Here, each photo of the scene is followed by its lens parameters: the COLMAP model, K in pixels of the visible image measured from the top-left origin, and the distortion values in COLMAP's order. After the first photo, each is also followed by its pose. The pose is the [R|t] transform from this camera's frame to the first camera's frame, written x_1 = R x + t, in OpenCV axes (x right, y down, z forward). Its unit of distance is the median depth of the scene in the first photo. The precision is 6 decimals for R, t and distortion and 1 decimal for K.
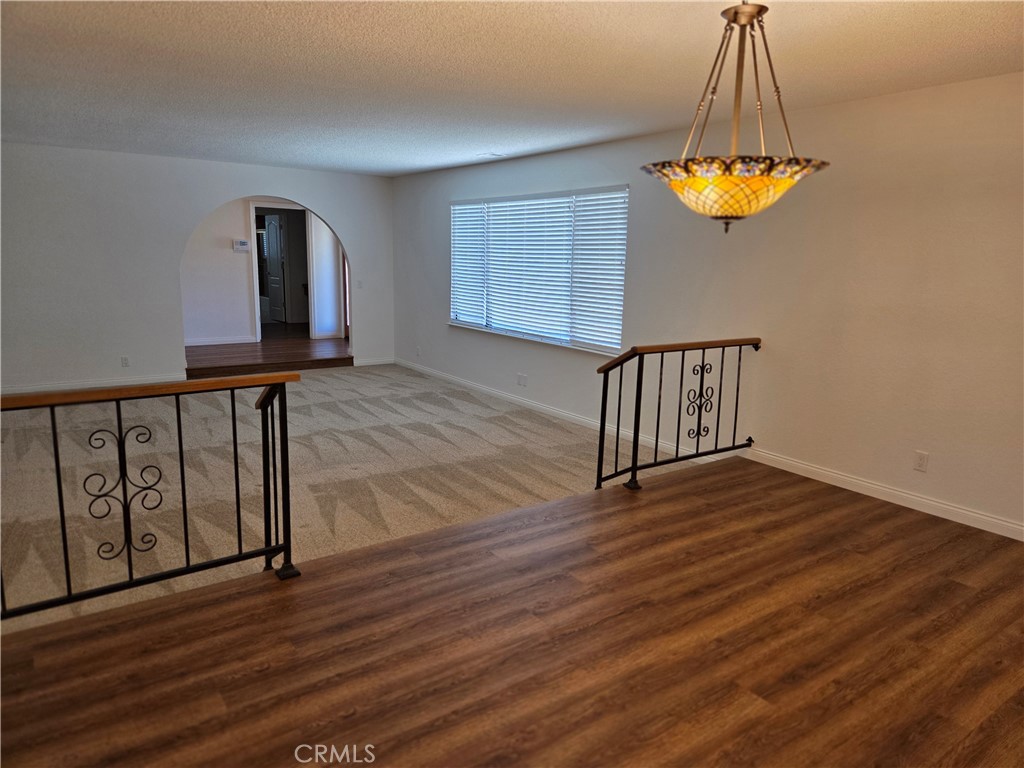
lens RADIAL K [[688.0, 0, 513.6], [0, 688.0, 383.4], [0, 0, 1]] dist [0.007442, -0.001340]
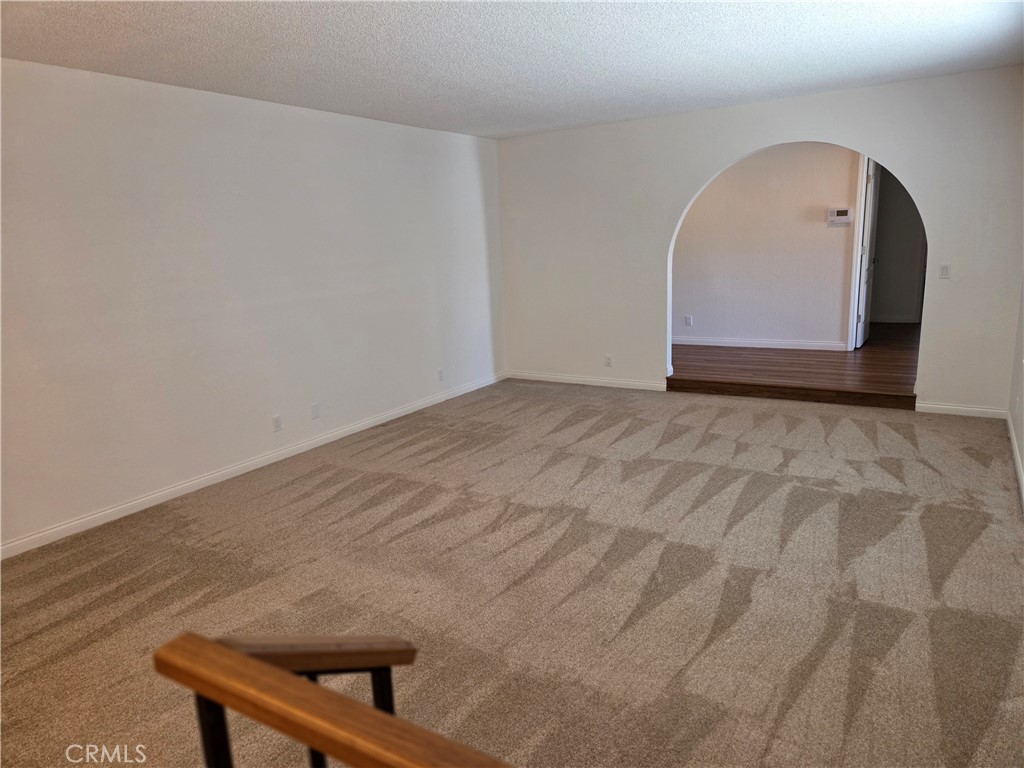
lens RADIAL K [[688.0, 0, 511.7], [0, 688.0, 384.0], [0, 0, 1]] dist [0.007442, -0.001340]
pose [[0.373061, 0.144723, -0.916450, 0.266164], [-0.120645, 0.986940, 0.106744, -0.105315], [0.919930, 0.070743, 0.385649, 0.703457]]
